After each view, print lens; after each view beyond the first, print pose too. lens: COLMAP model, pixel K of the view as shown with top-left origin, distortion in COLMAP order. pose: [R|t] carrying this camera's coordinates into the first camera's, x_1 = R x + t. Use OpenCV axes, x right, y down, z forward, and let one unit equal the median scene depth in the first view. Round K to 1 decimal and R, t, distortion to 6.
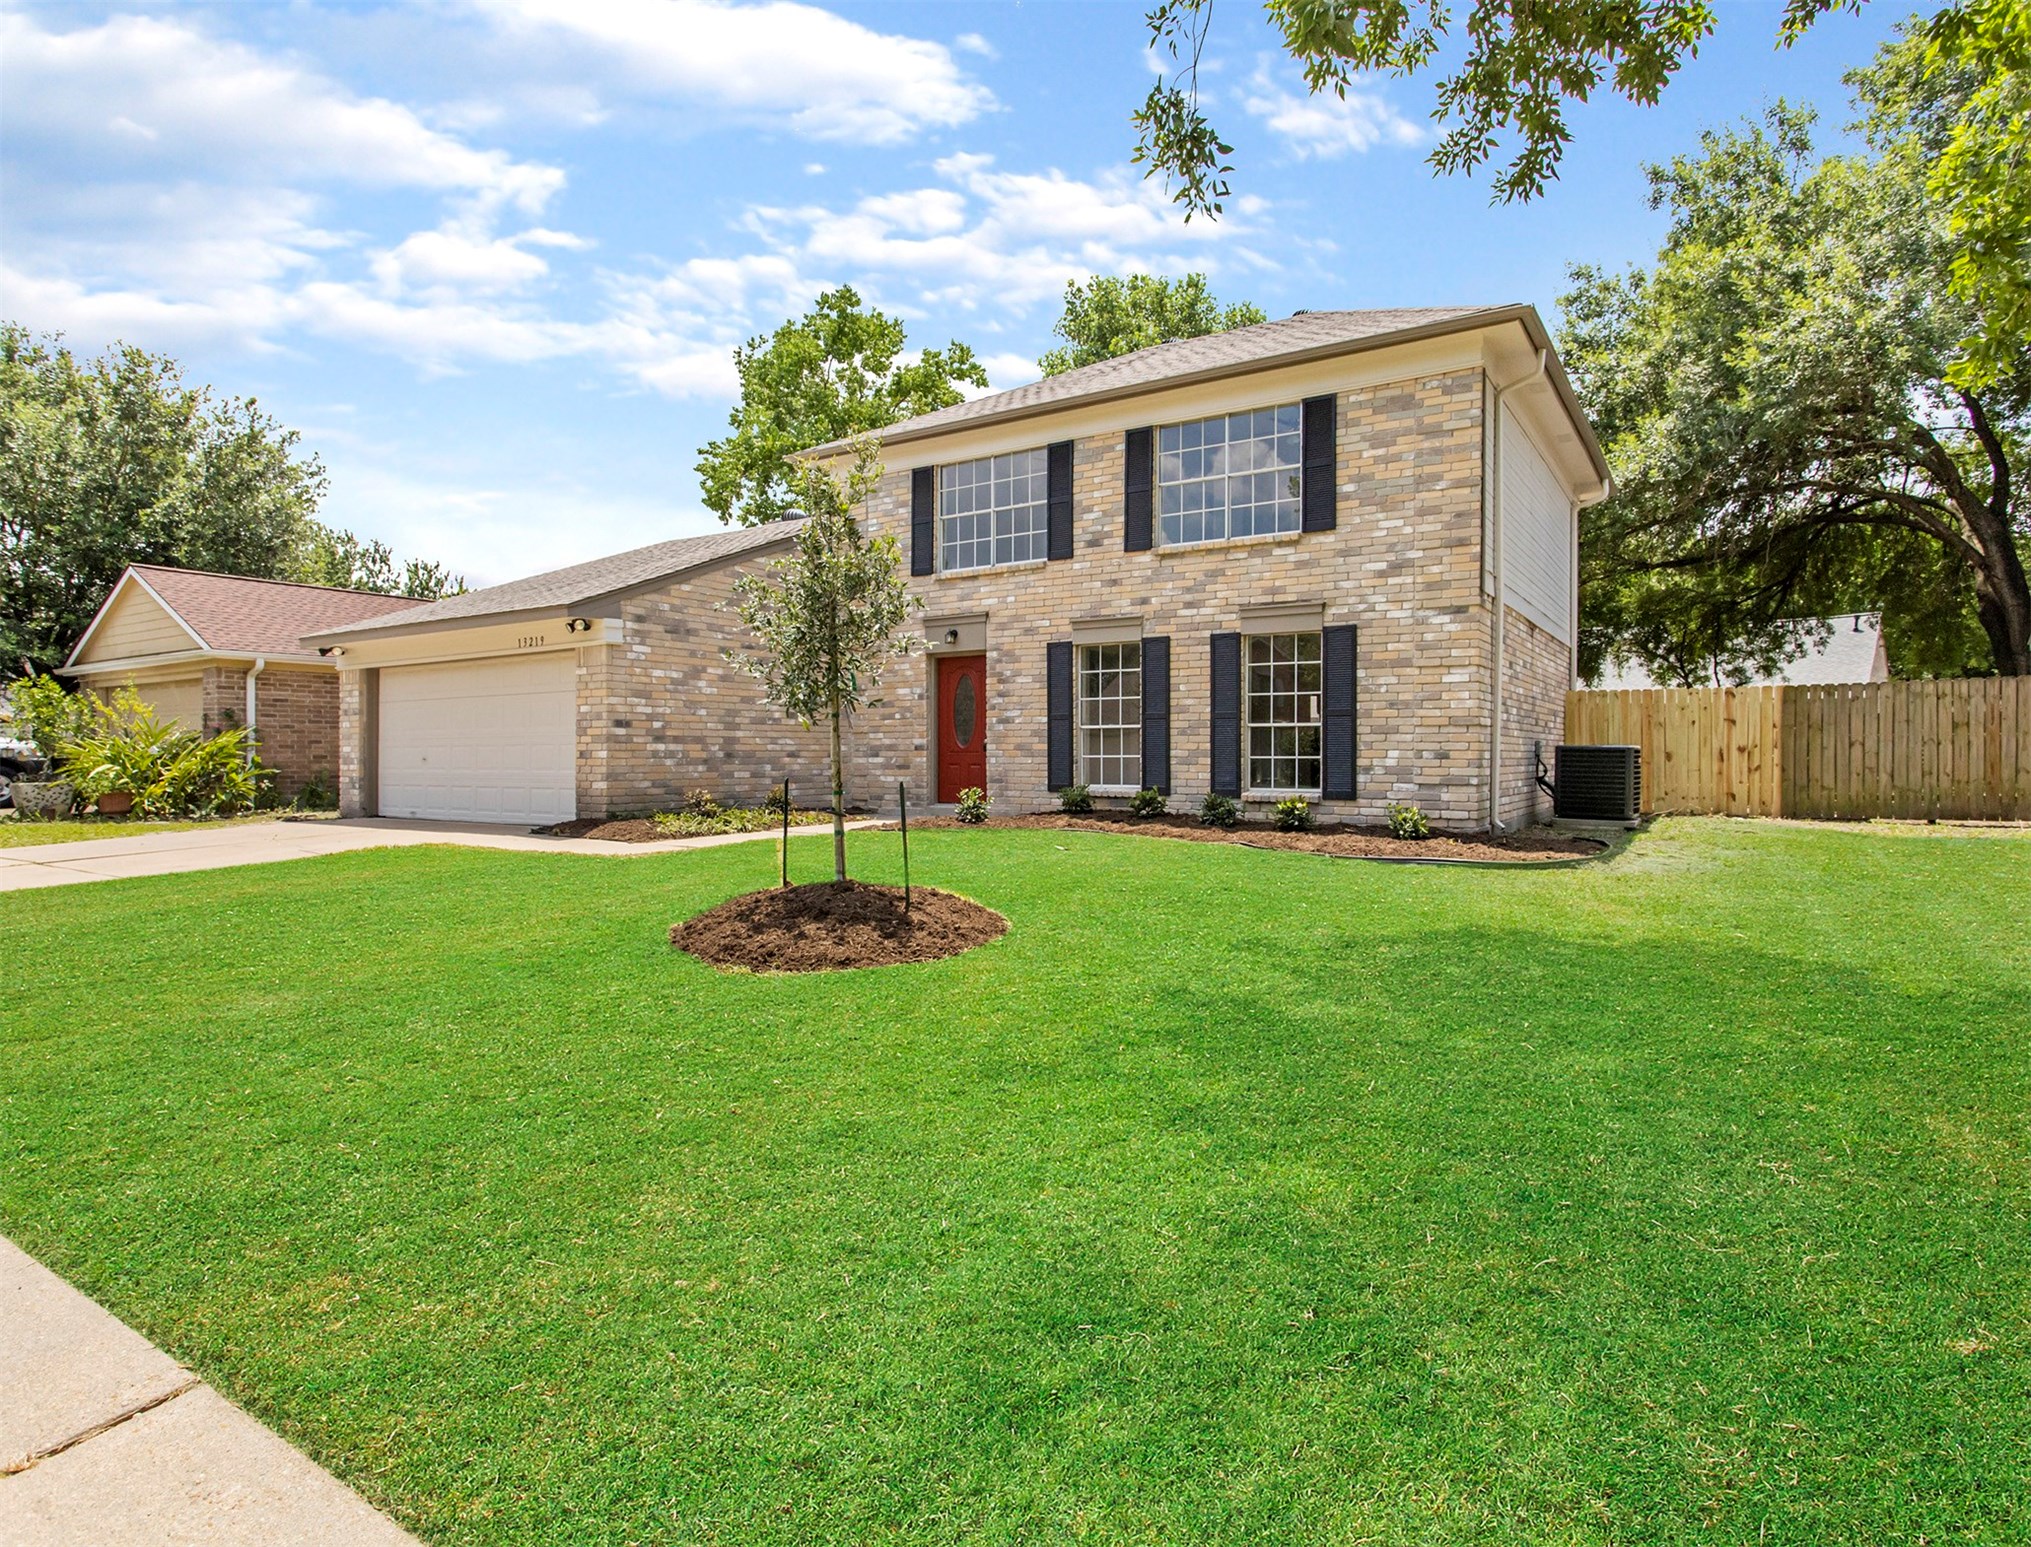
lens RADIAL K [[1131.8, 0, 1025.3], [0, 1131.8, 760.9], [0, 0, 1]] dist [0.000248, 0.002879]
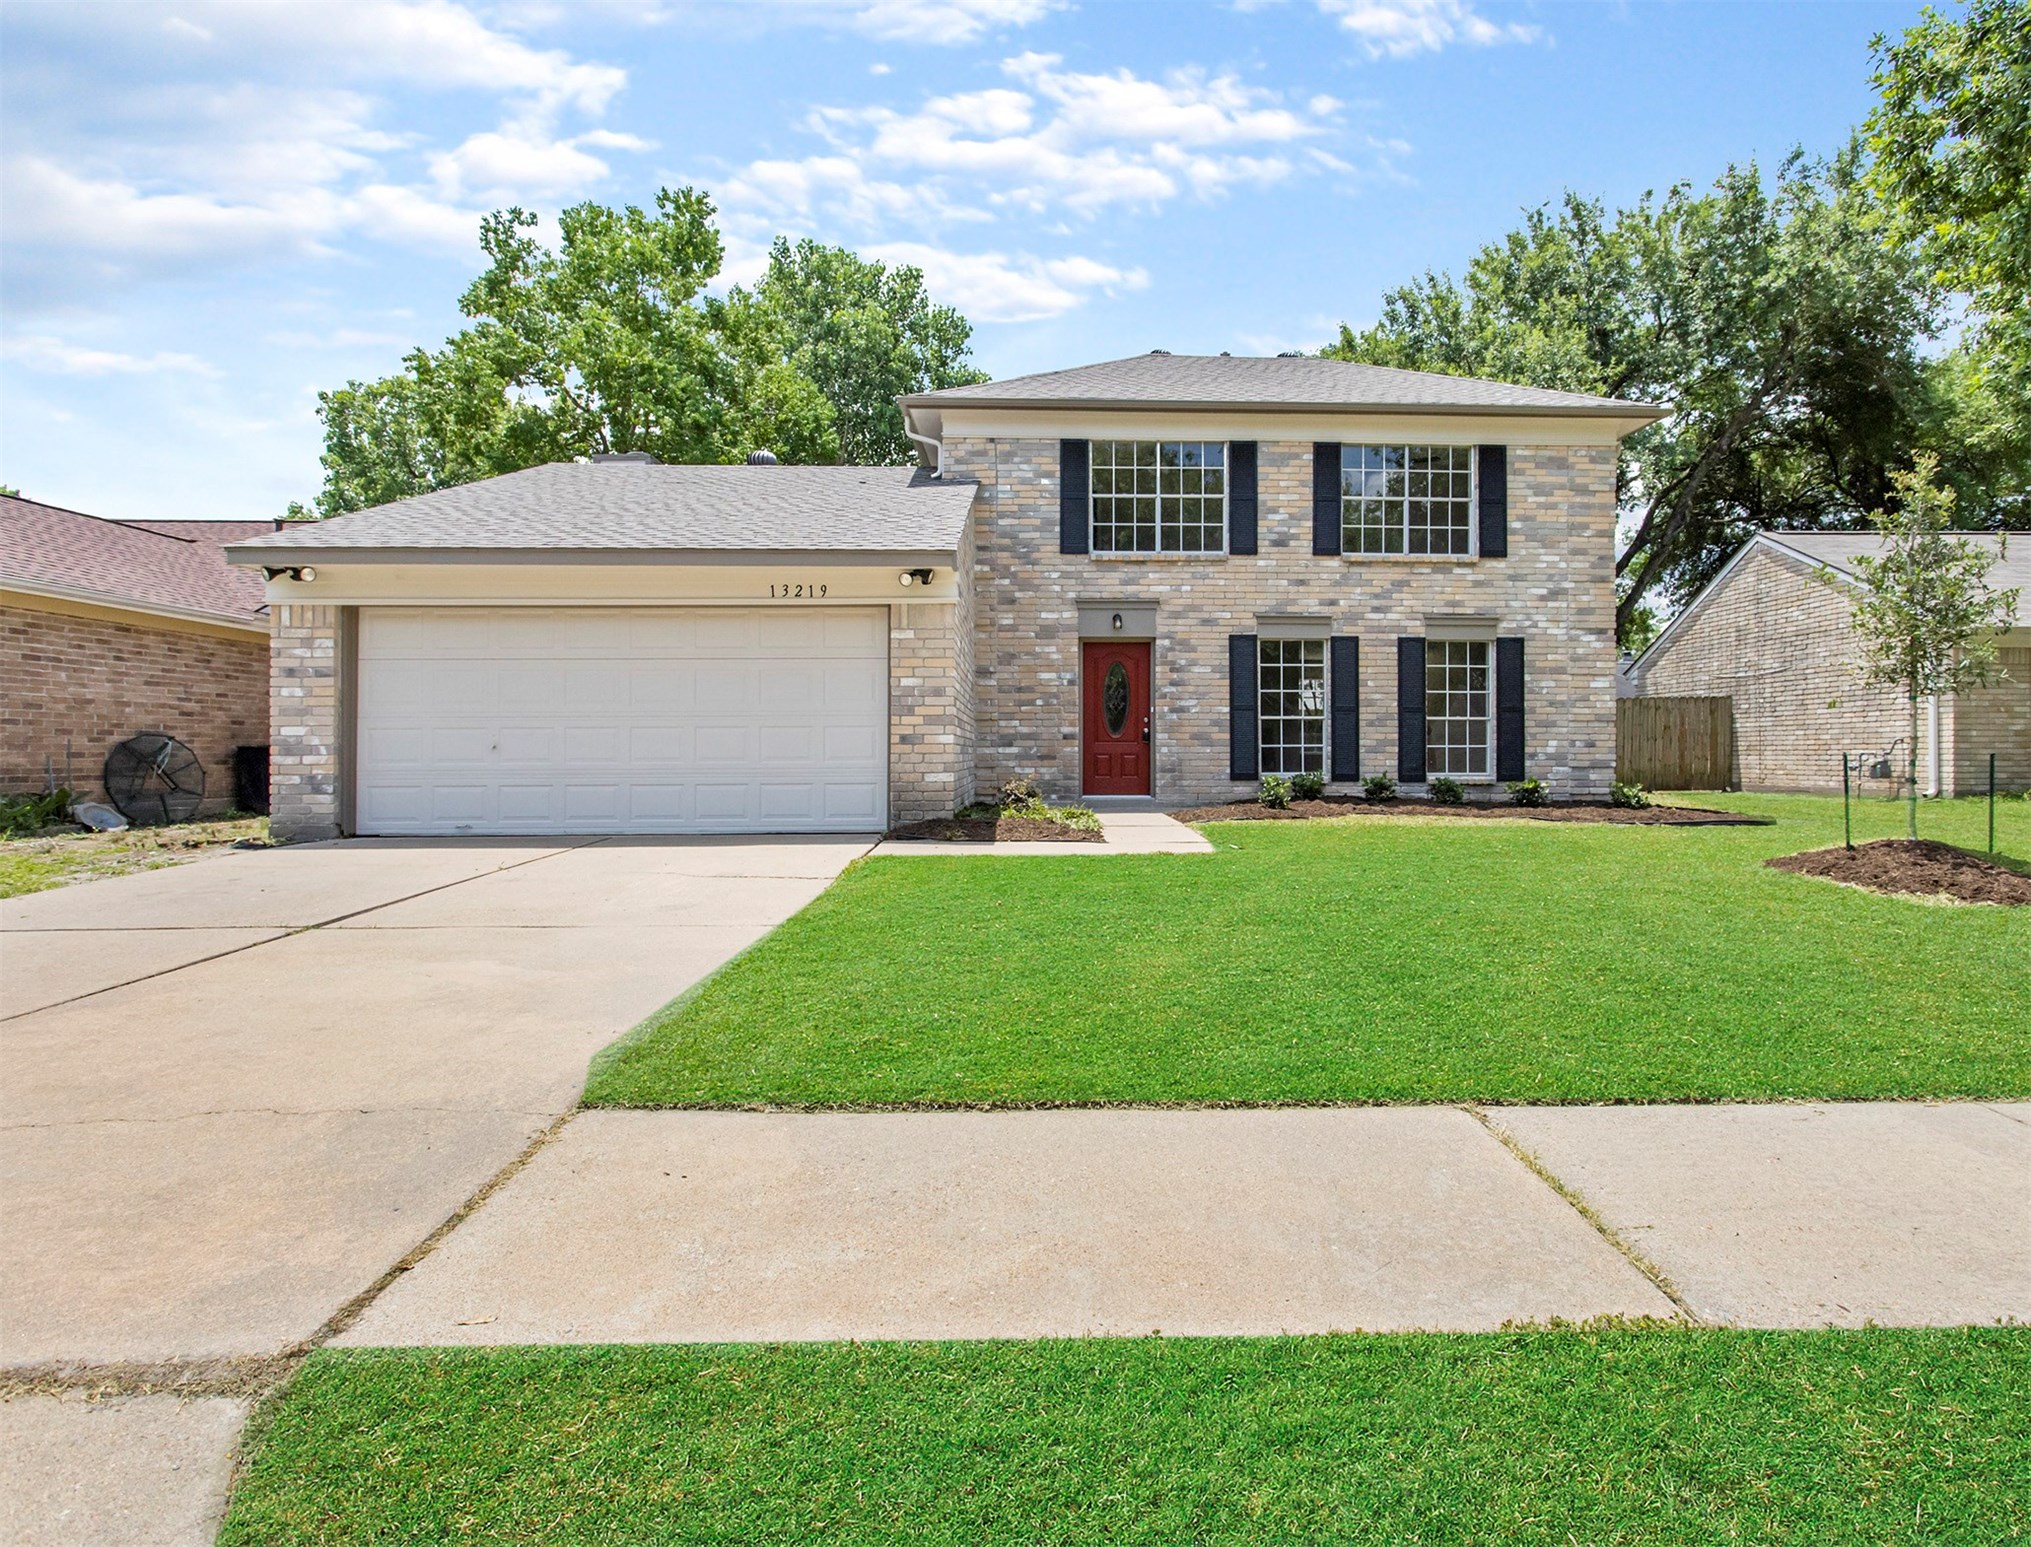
lens RADIAL K [[1131.8, 0, 1025.3], [0, 1131.8, 760.9], [0, 0, 1]] dist [0.000248, 0.002879]
pose [[0.801223, -0.002490, 0.598361, -0.785339], [0.004491, 0.999988, -0.001852, 0.011503], [-0.598350, 0.004171, 0.801224, 0.308942]]
